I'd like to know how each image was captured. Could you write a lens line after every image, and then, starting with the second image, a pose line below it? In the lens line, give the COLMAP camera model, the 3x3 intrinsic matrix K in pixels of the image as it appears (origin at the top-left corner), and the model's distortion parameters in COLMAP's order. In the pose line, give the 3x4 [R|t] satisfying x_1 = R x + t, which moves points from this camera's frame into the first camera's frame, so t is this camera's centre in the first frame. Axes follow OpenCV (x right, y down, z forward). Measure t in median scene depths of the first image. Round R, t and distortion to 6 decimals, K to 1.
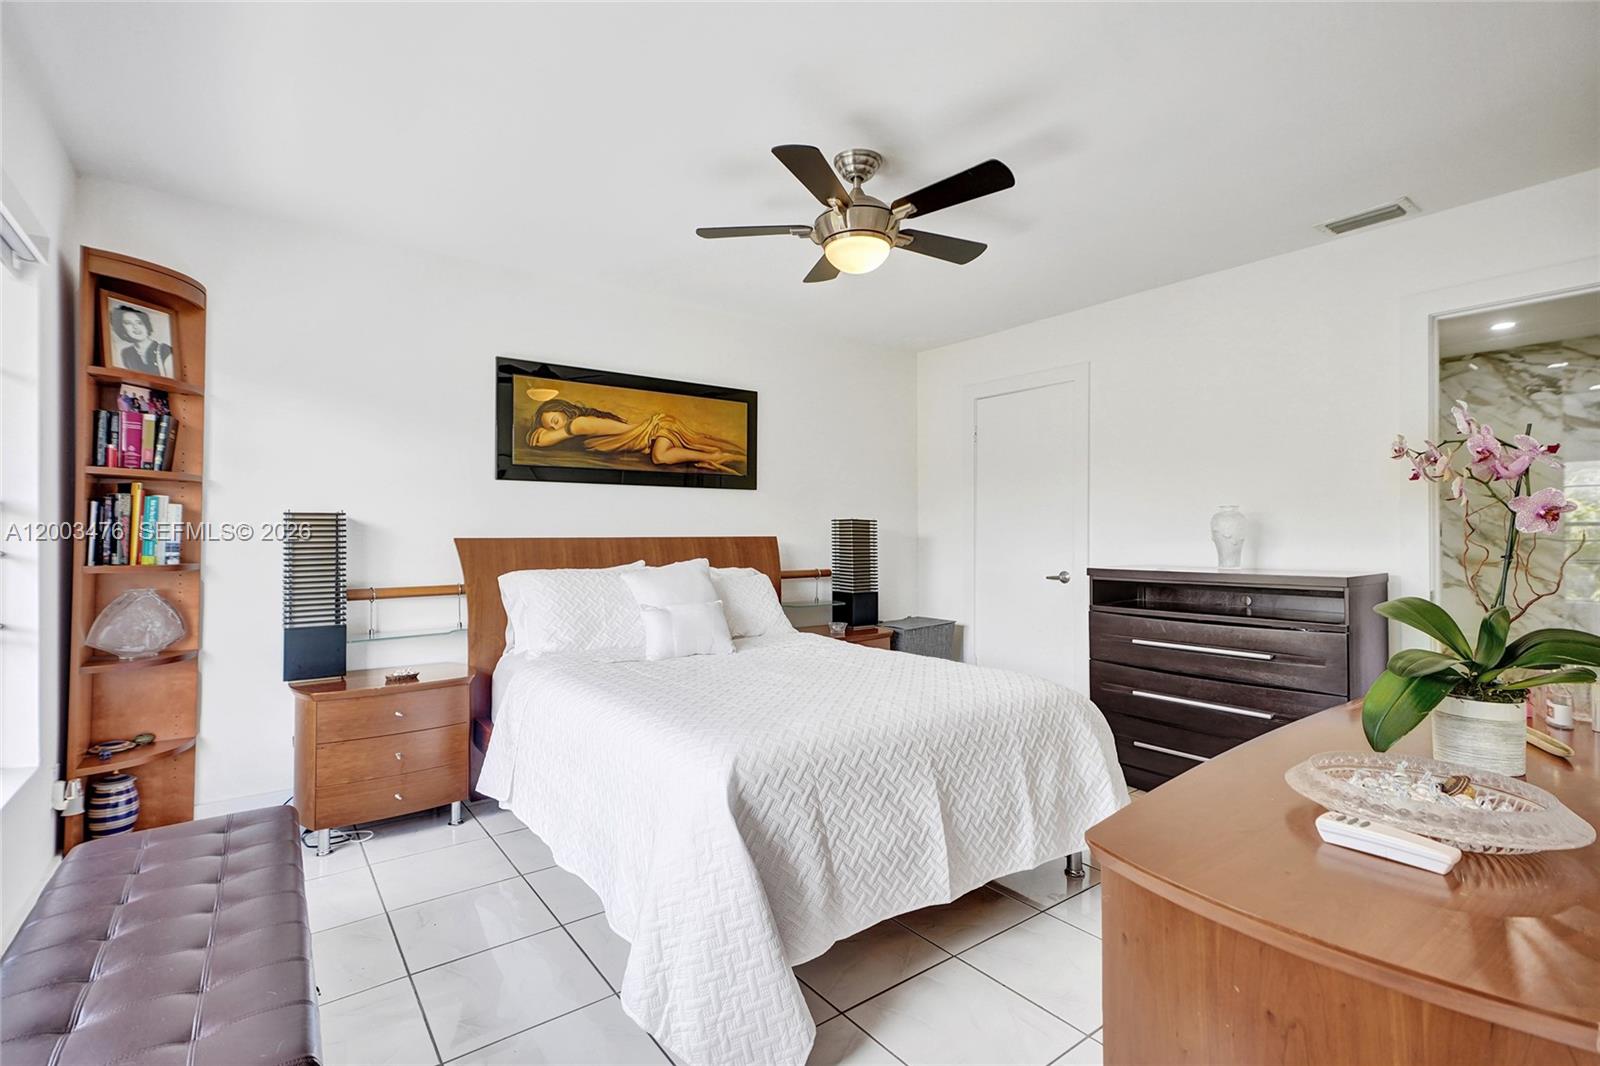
lens RADIAL K [[722.4, 0, 802.0], [0, 722.4, 528.0], [0, 0, 1]] dist [-0.001049, 0.005210]
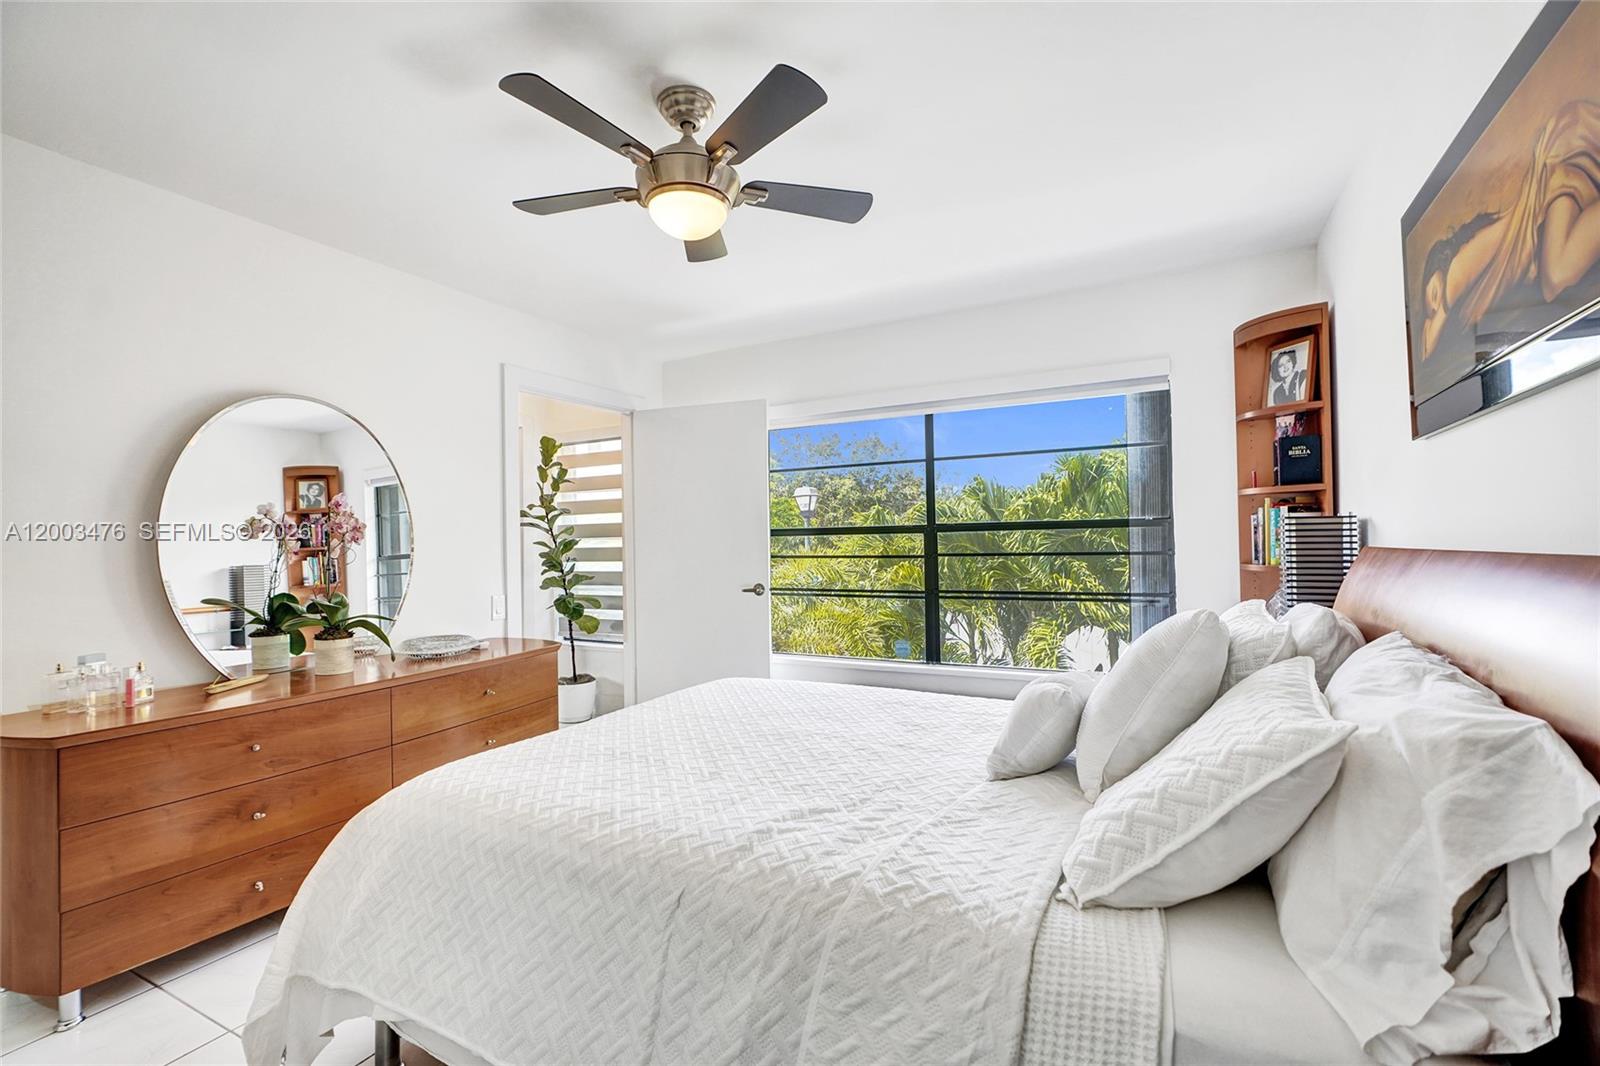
lens RADIAL K [[722.4, 0, 794.1], [0, 722.4, 534.4], [0, 0, 1]] dist [-0.001049, 0.005210]
pose [[-0.914351, 0.013165, -0.404708, 0.221117], [0.024474, 0.999441, -0.022781, 0.005602], [0.404182, -0.030735, -0.914162, 1.246087]]
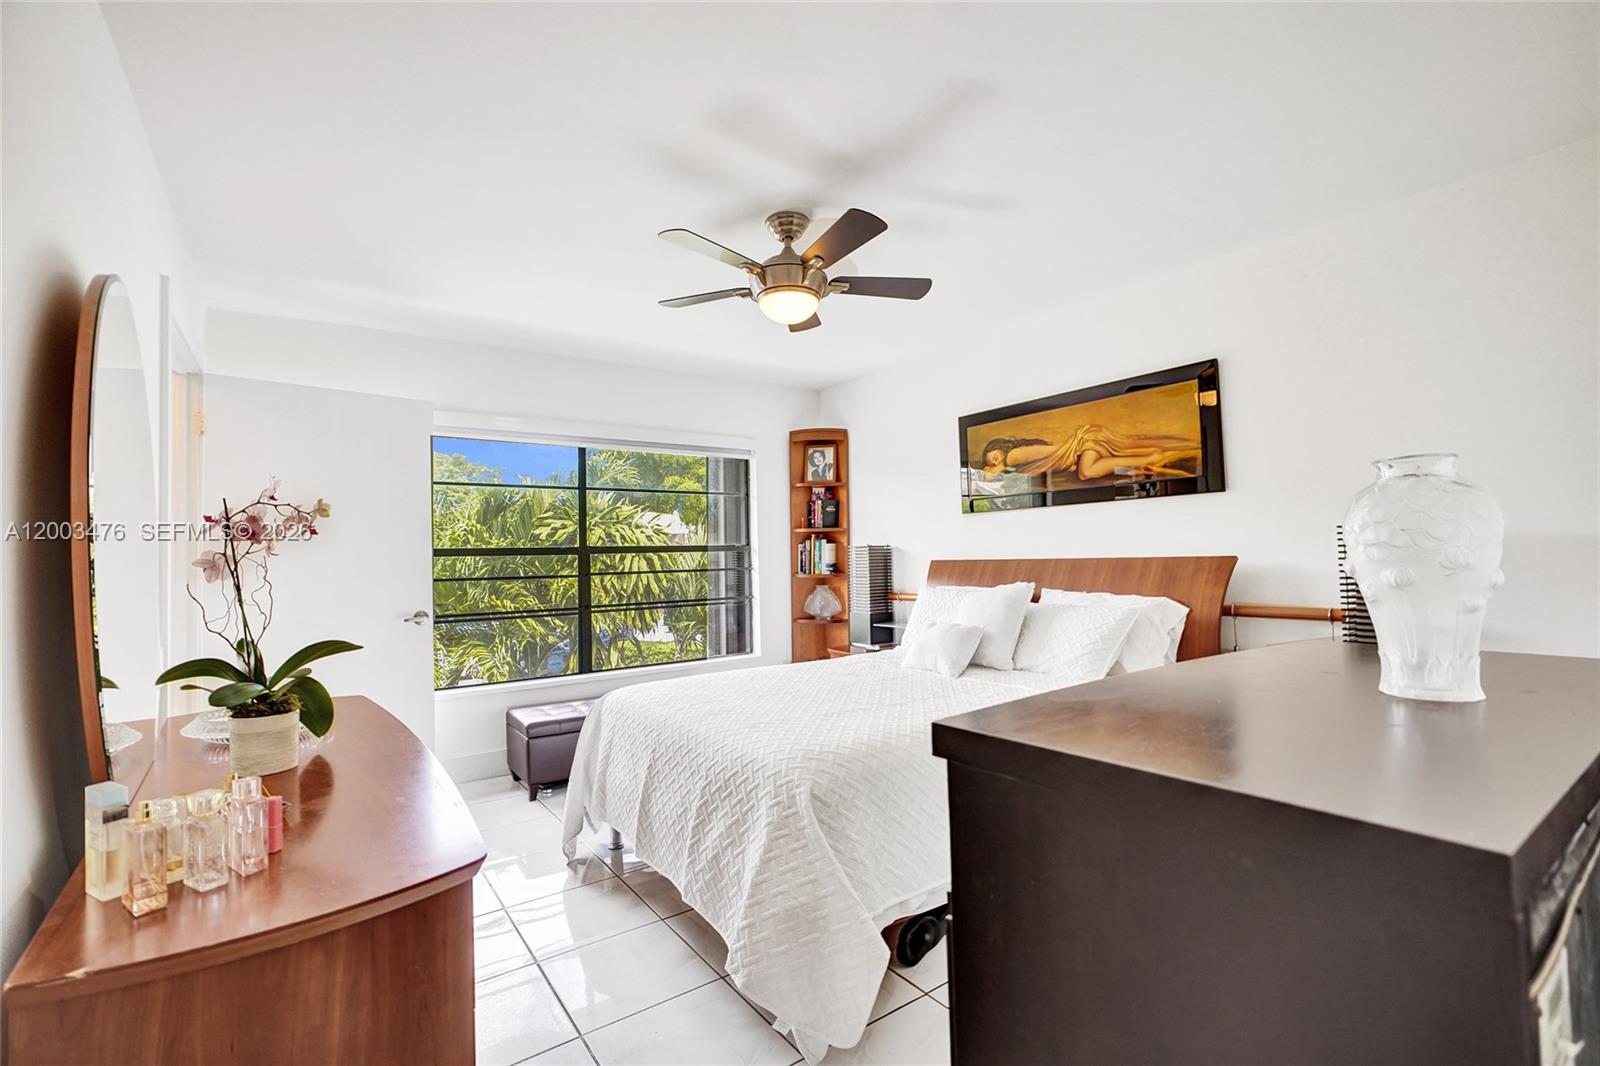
lens RADIAL K [[722.4, 0, 800.3], [0, 722.4, 539.2], [0, 0, 1]] dist [-0.001049, 0.005210]
pose [[-0.029375, -0.019169, -0.999385, 0.812820], [0.033596, 0.999232, -0.020153, -0.005305], [0.999004, -0.034167, -0.028709, 0.709497]]
